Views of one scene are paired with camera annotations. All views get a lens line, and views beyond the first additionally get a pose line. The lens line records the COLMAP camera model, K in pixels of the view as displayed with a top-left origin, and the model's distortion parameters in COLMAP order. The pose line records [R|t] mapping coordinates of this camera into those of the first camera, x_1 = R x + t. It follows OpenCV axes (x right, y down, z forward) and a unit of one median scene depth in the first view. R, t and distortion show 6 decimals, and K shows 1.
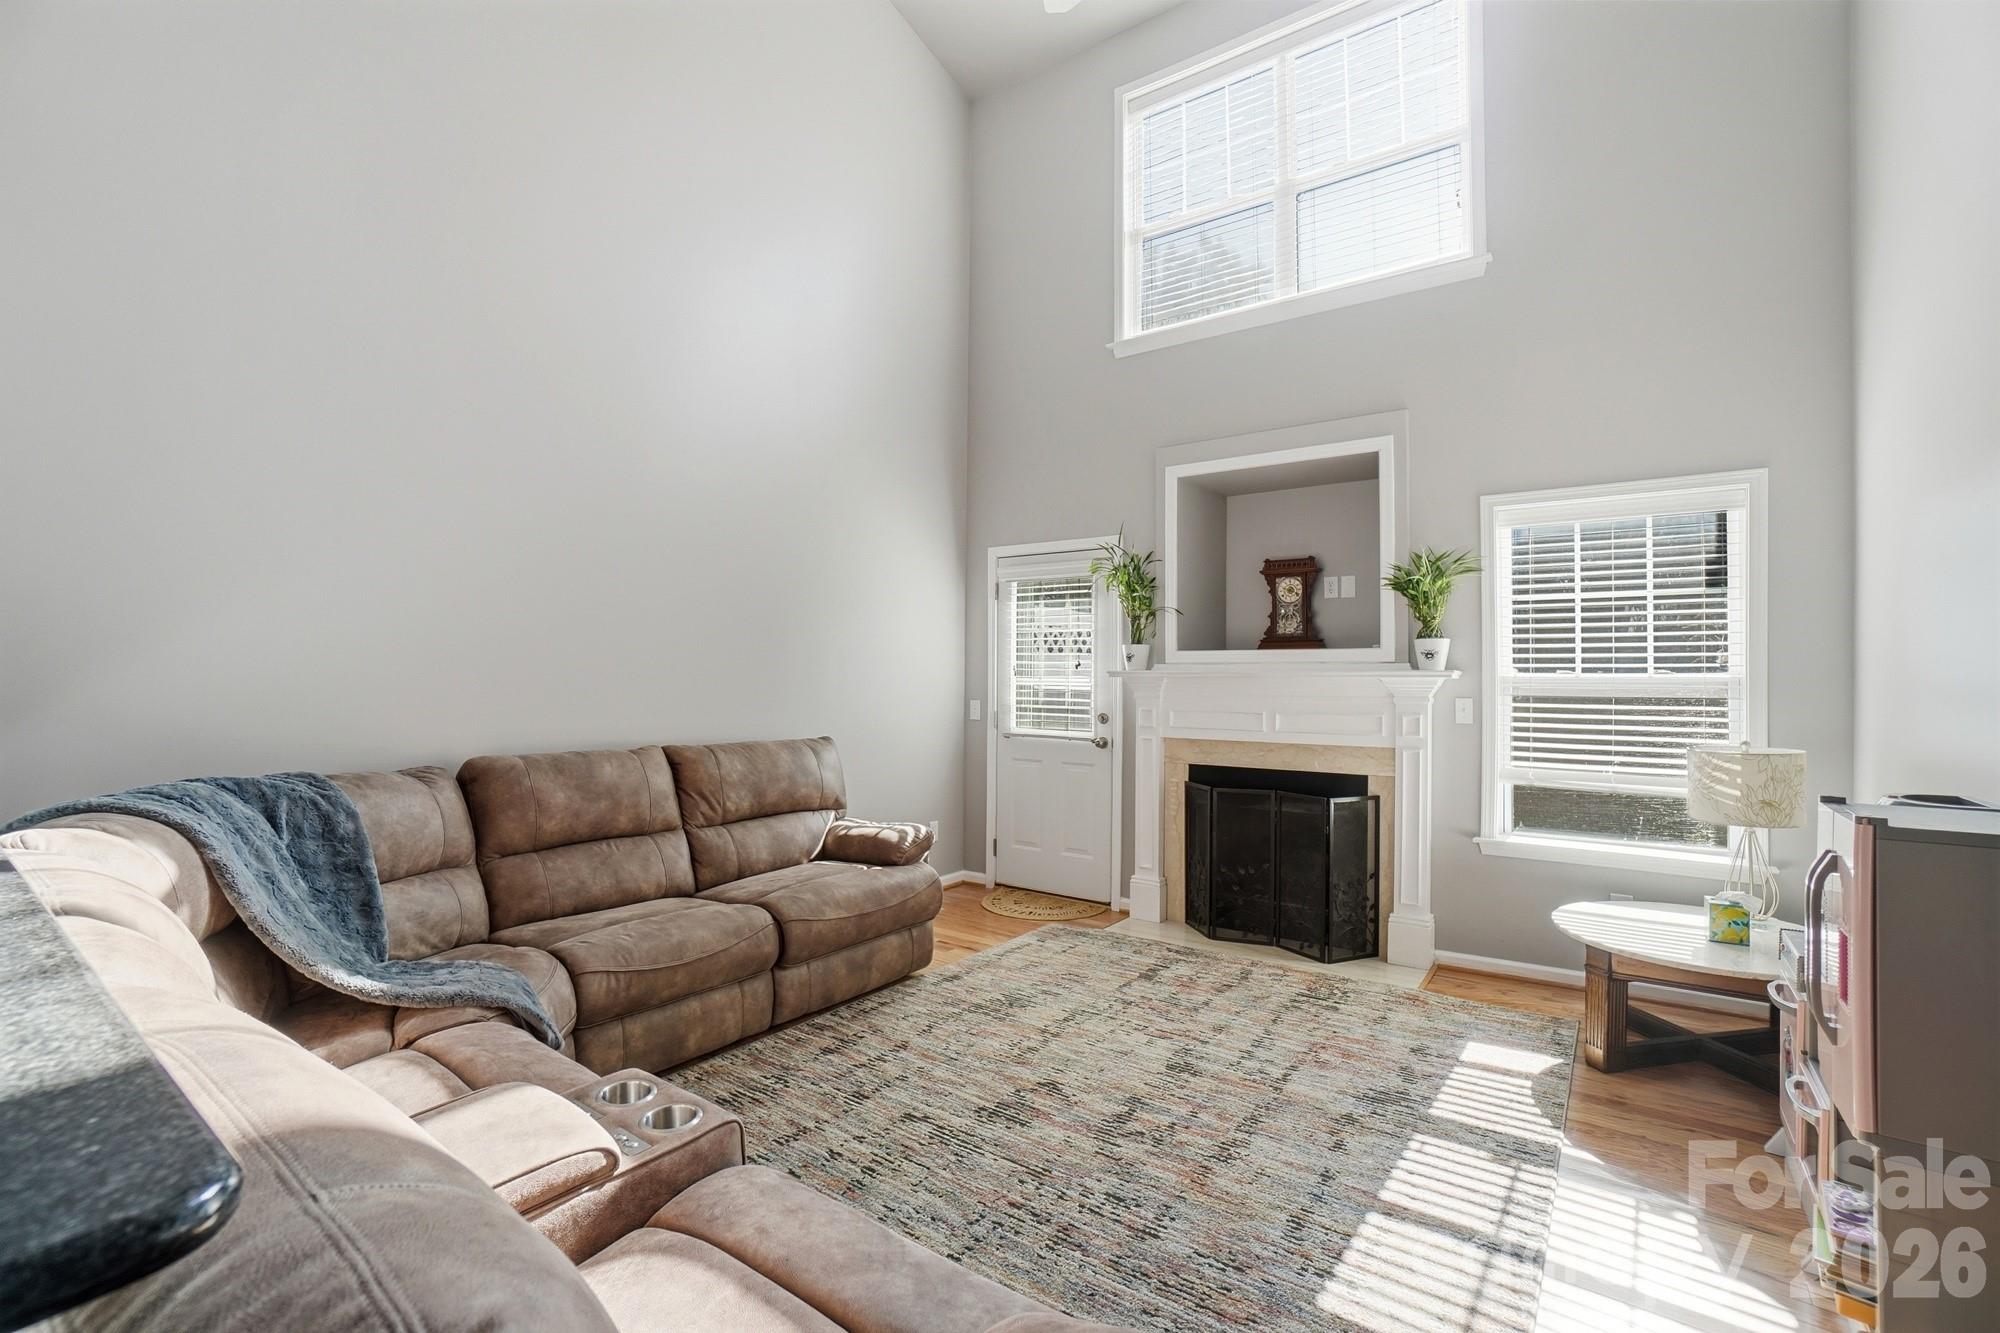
lens RADIAL K [[873.2, 0, 1000.0], [0, 873.2, 666.5], [0, 0, 1]] dist [-0.062891, 0.020029]
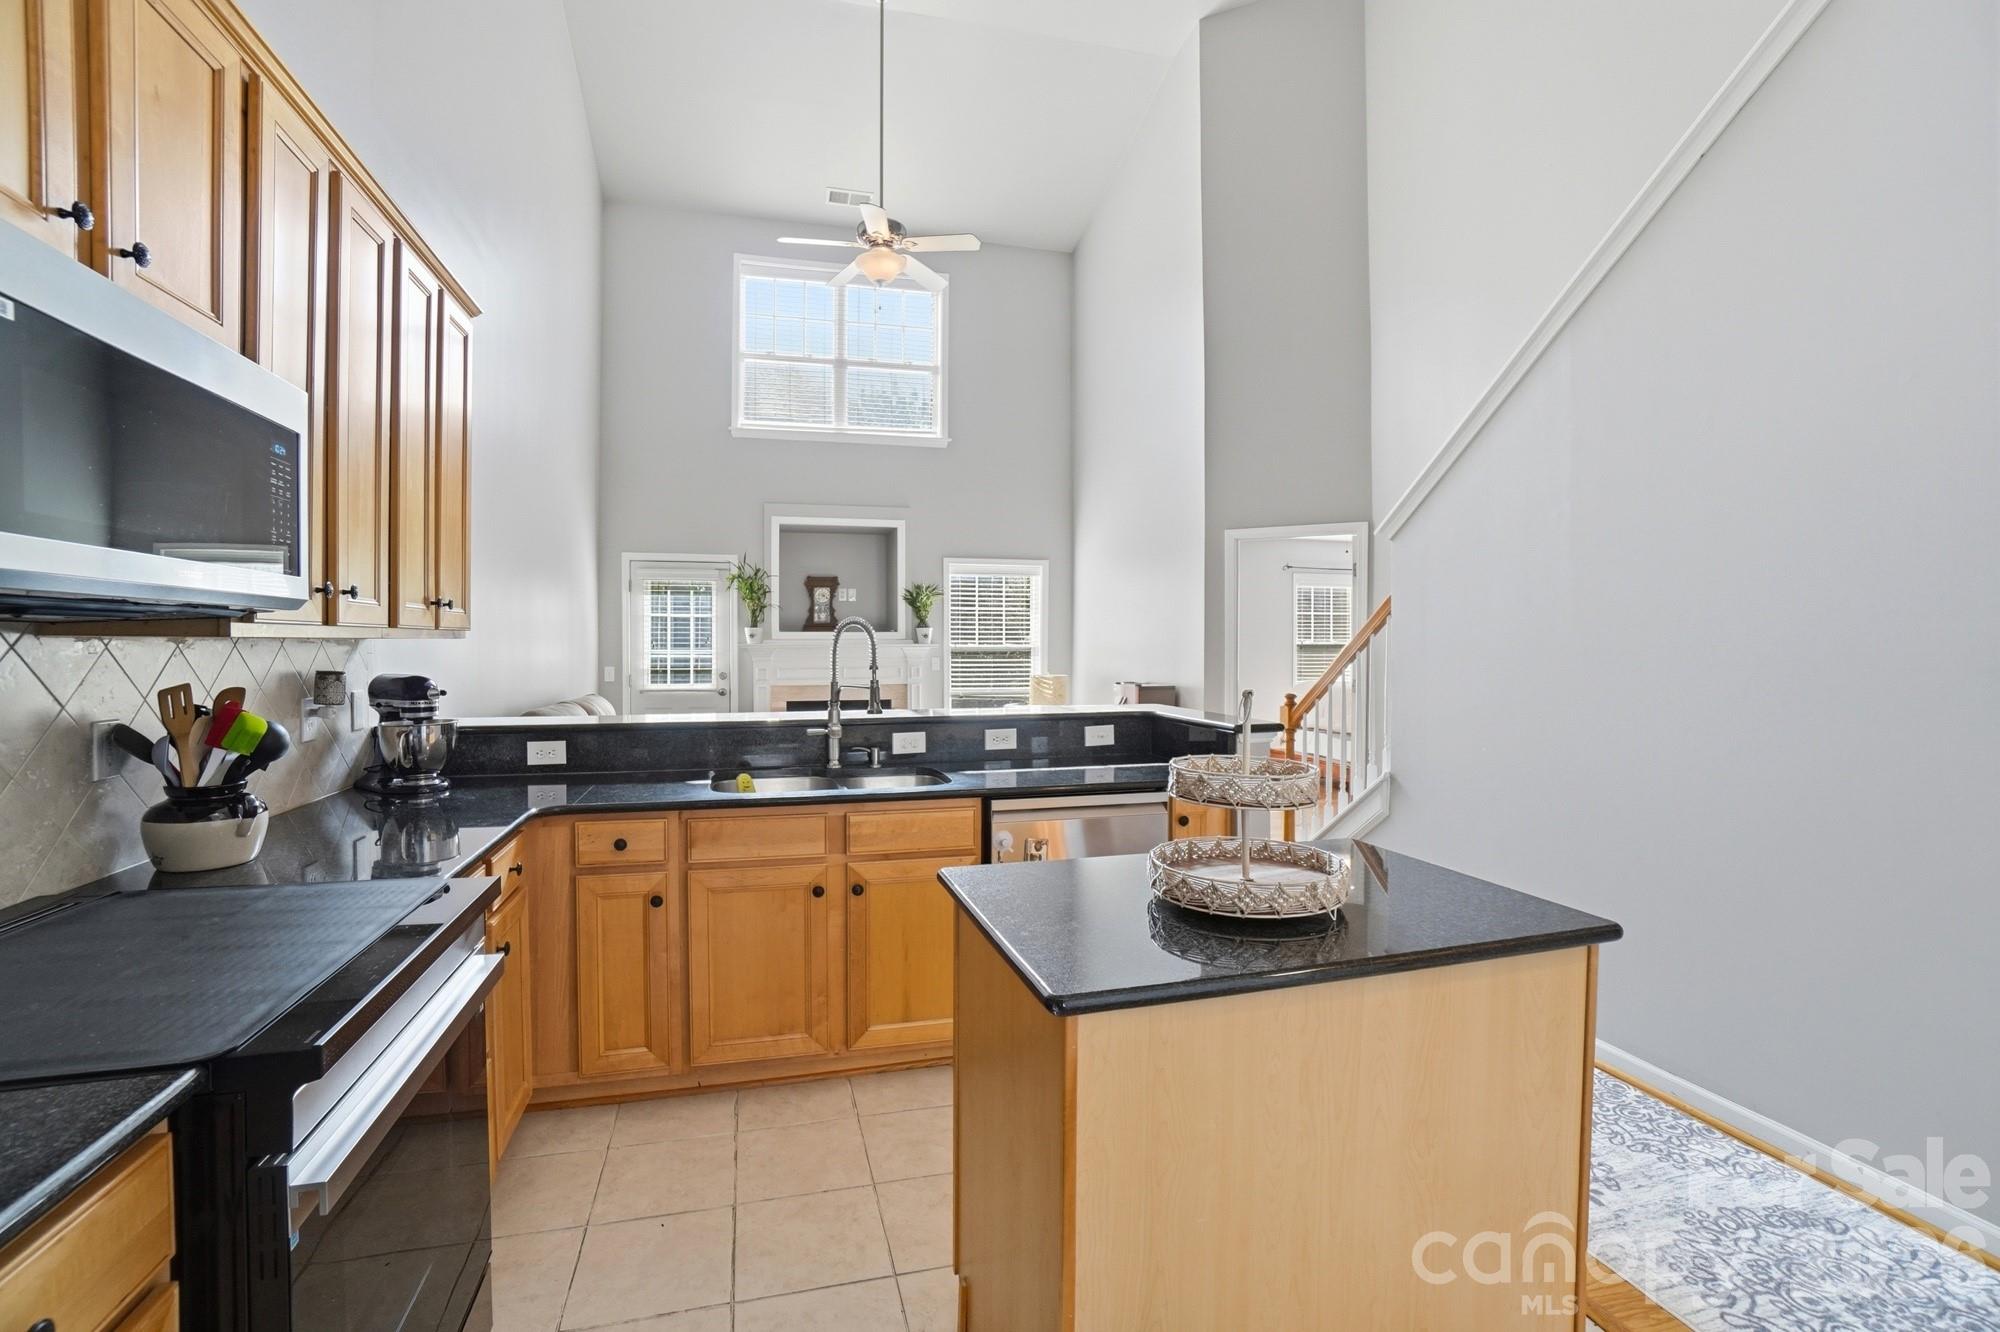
lens RADIAL K [[873.2, 0, 1000.0], [0, 873.2, 666.0], [0, 0, 1]] dist [-0.062891, 0.020029]
pose [[0.628331, -0.024742, 0.777553, -0.806258], [-0.004643, 0.999357, 0.035552, -0.014152], [-0.777932, -0.025949, 0.627812, -0.341019]]
